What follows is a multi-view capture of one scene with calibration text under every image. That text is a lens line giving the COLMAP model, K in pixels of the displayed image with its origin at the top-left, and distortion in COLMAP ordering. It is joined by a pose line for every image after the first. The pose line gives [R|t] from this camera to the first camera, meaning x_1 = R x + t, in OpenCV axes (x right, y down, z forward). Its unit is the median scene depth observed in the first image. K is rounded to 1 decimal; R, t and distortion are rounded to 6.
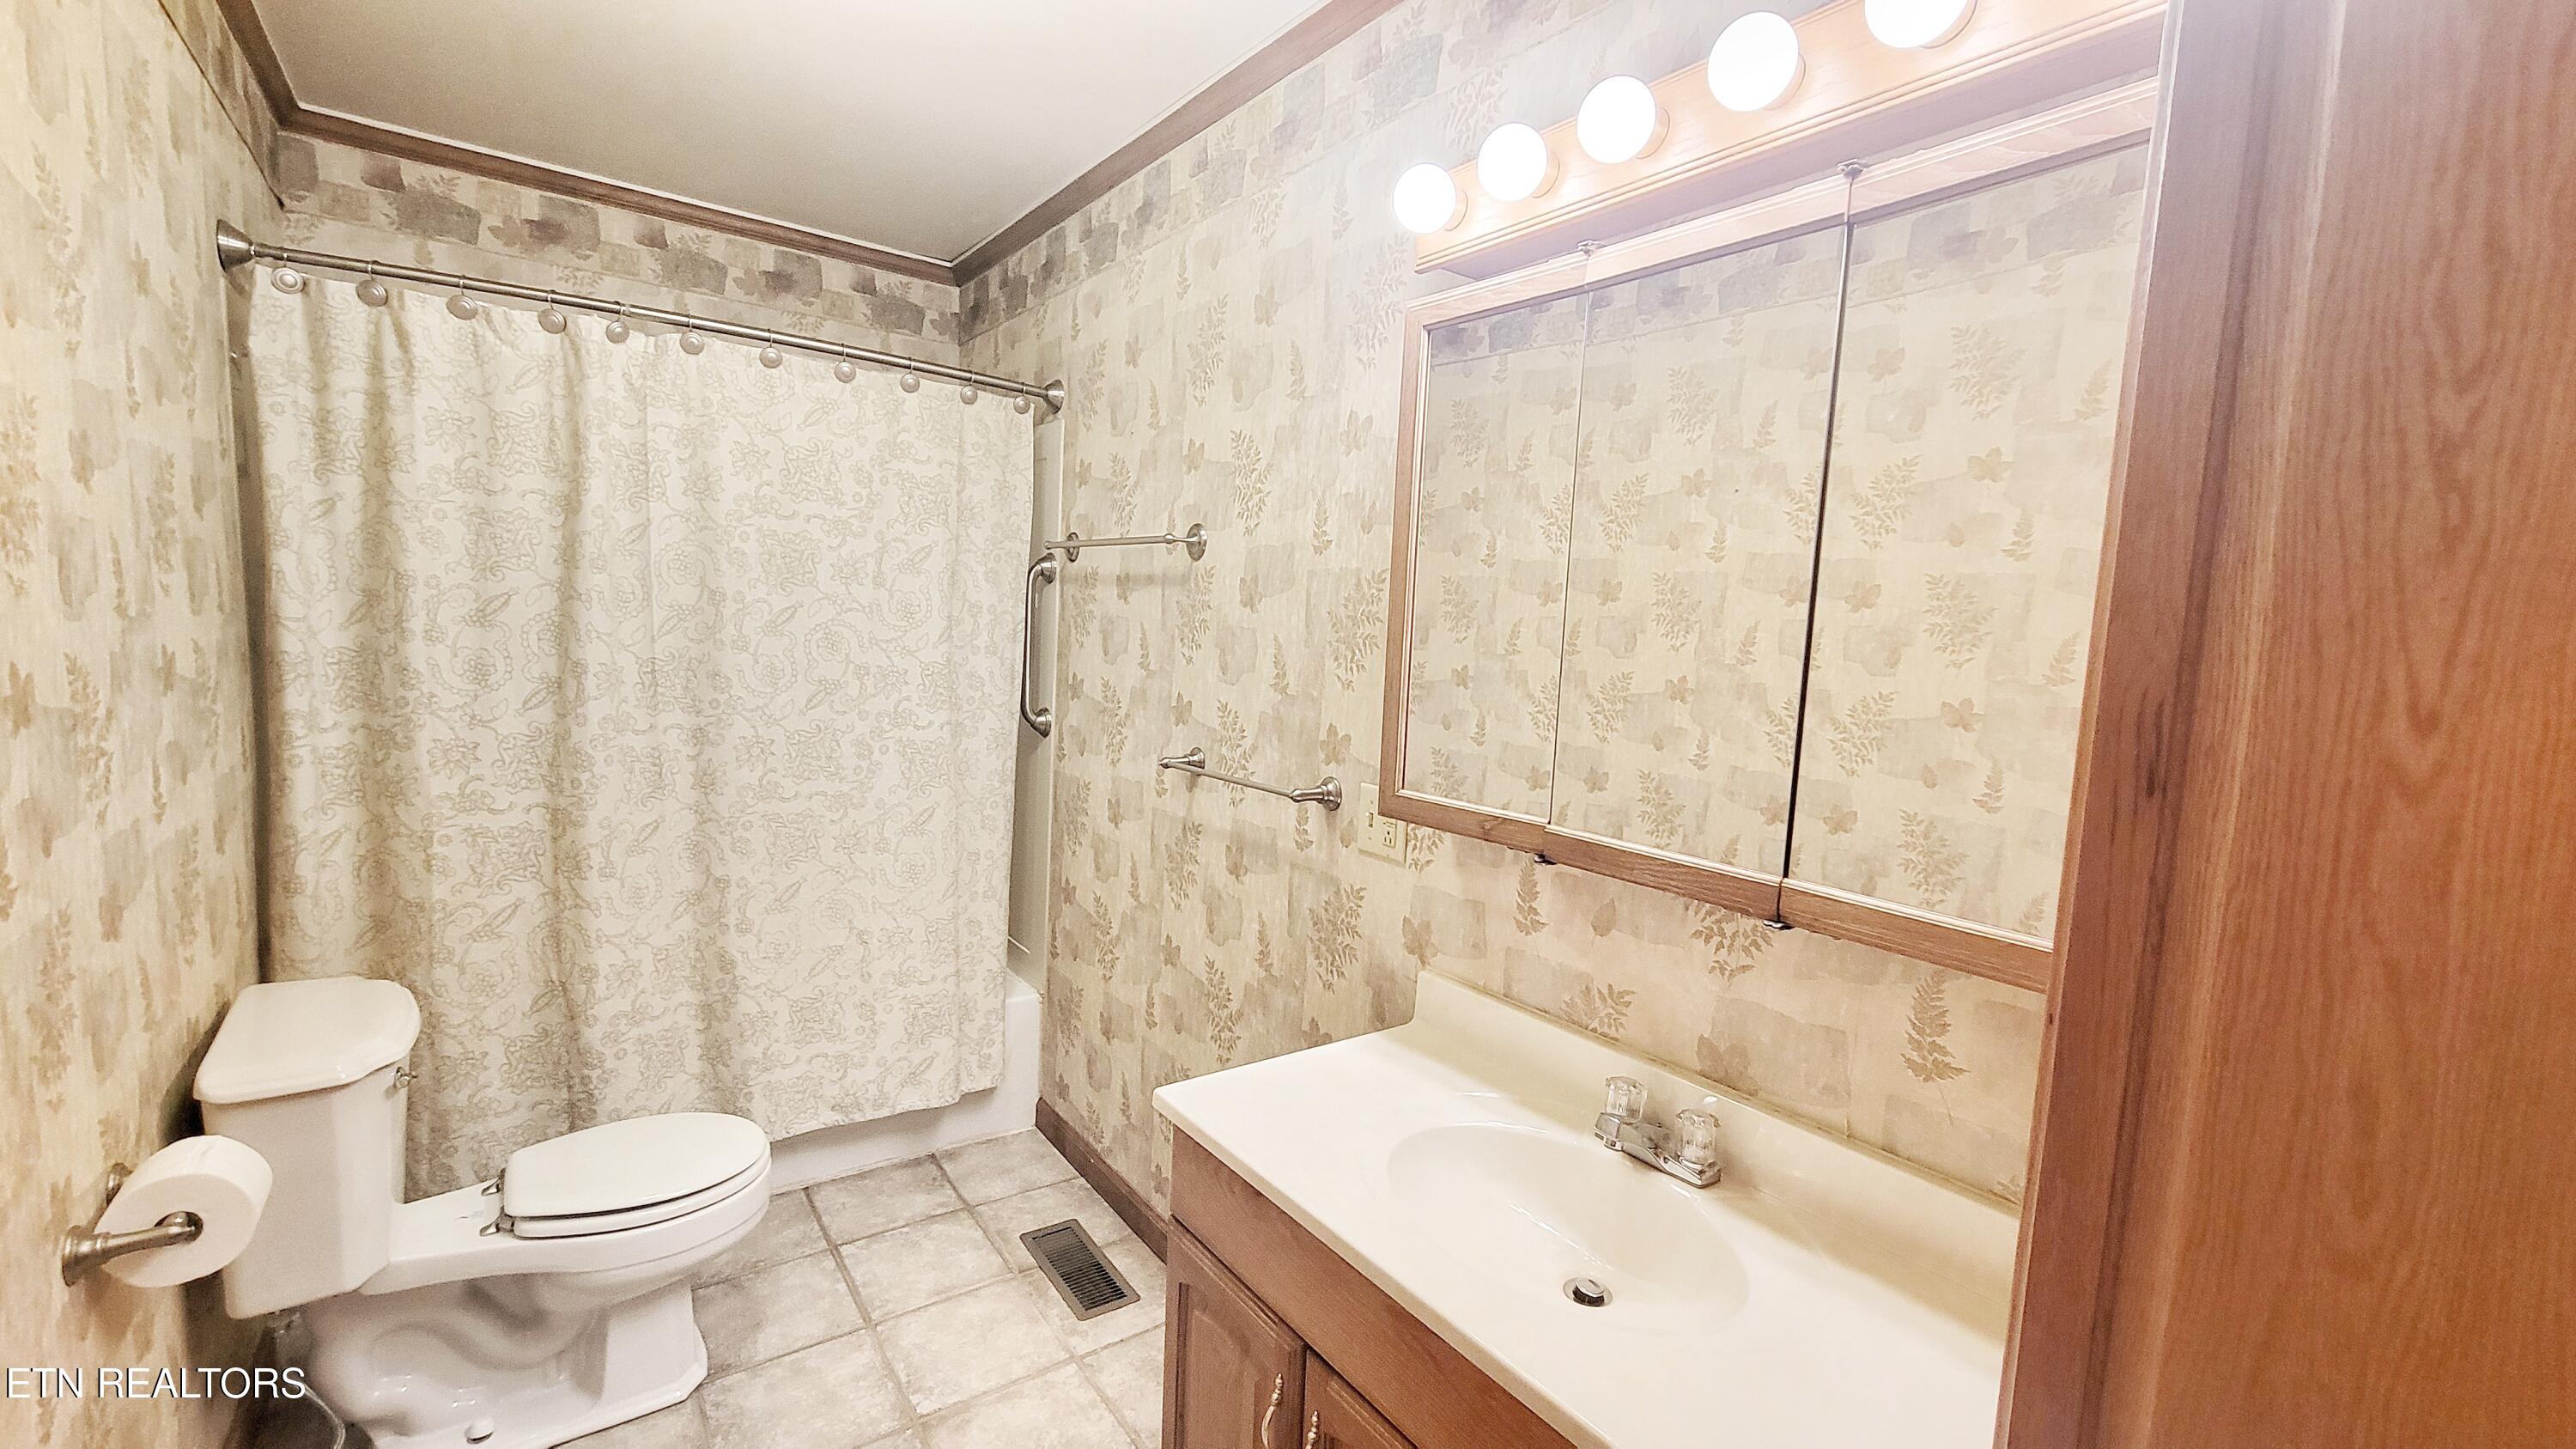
lens RADIAL K [[1051.8, 0, 1291.7], [0, 1051.8, 723.9], [0, 0, 1]] dist [0.011170, -0.000326]
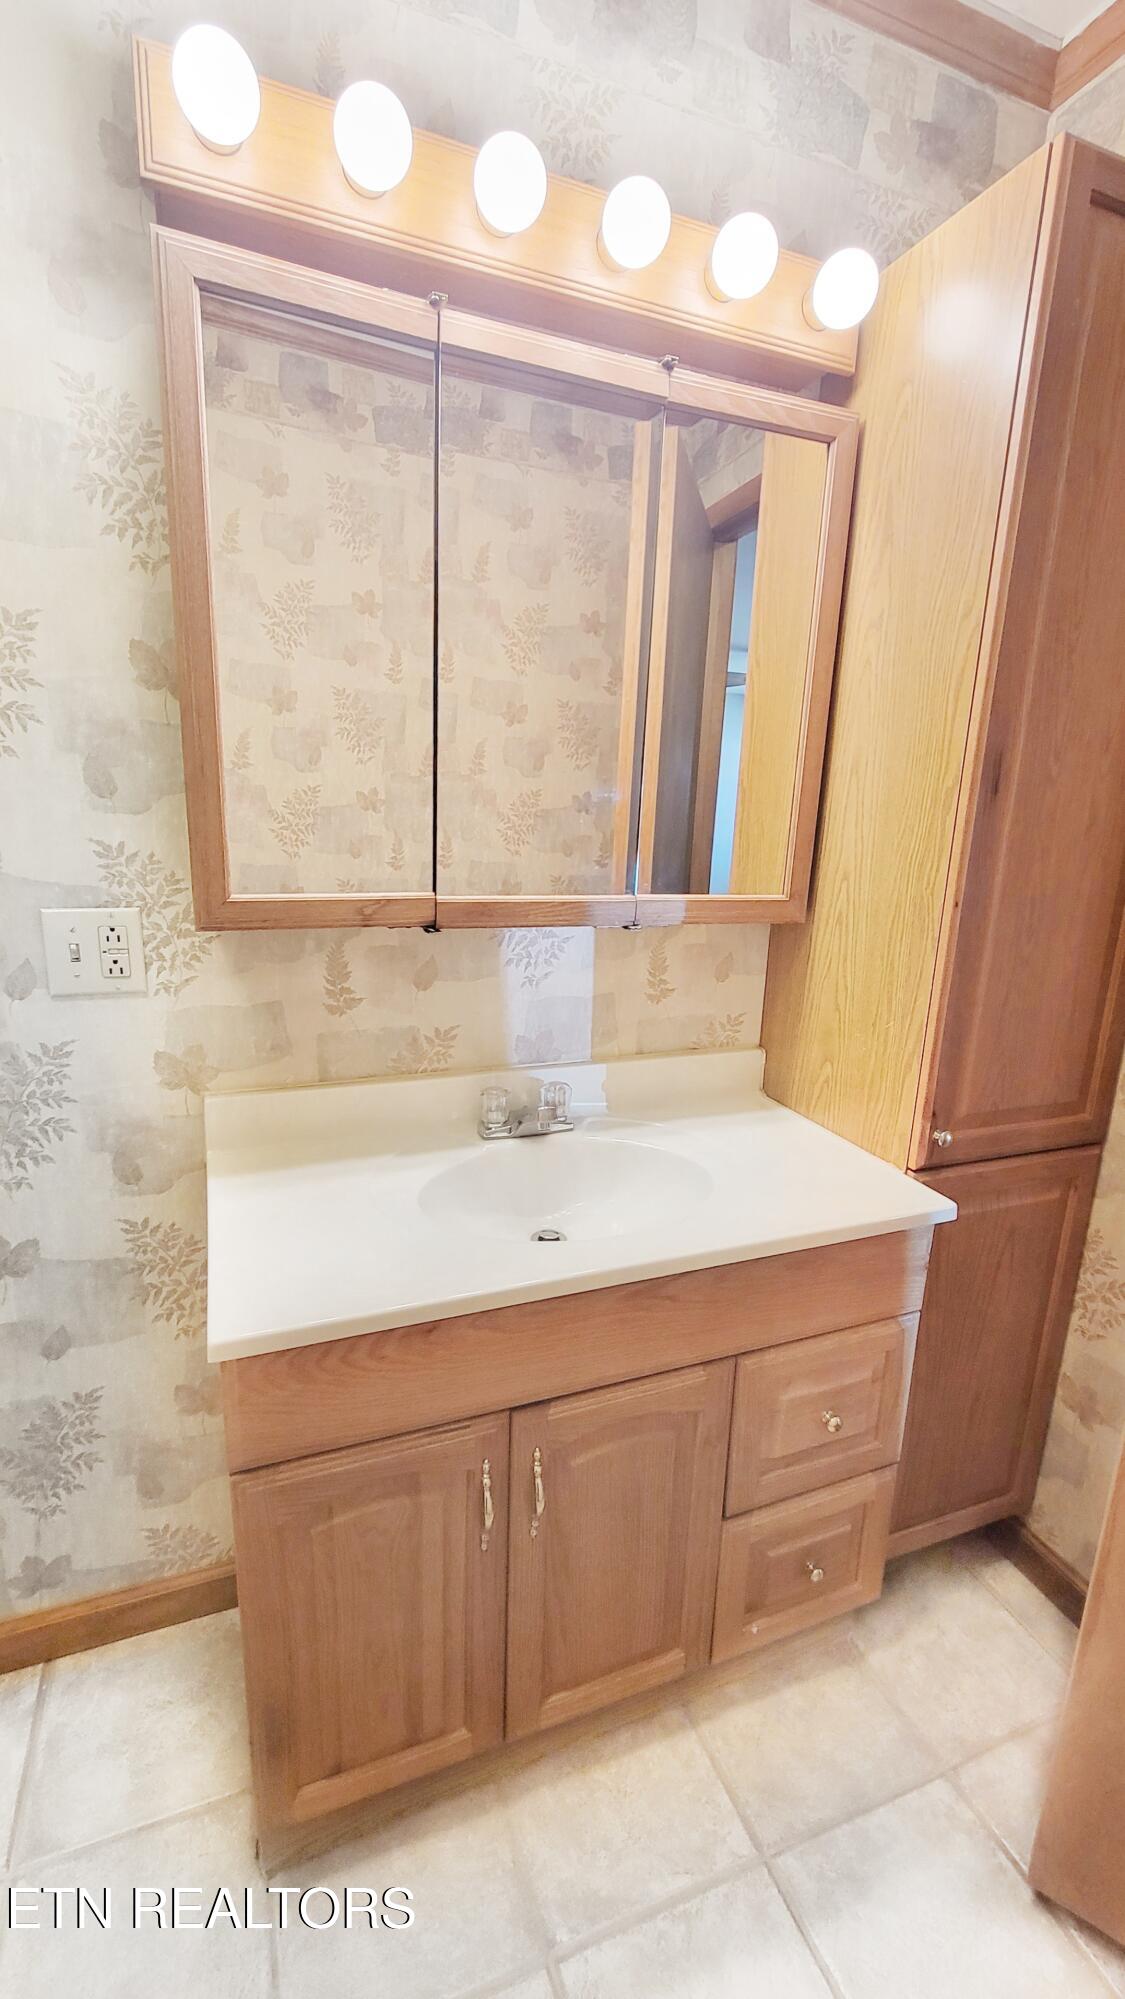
lens RADIAL K [[848.2, 0, 563.0], [0, 848.2, 1011.5], [0, 0, 1]] dist [0.002212, 0.000033]
pose [[0.248147, -0.256958, 0.934021, -0.514010], [0.066677, 0.966422, 0.248158, 0.002146], [-0.966425, 0.000698, 0.256947, 0.575937]]
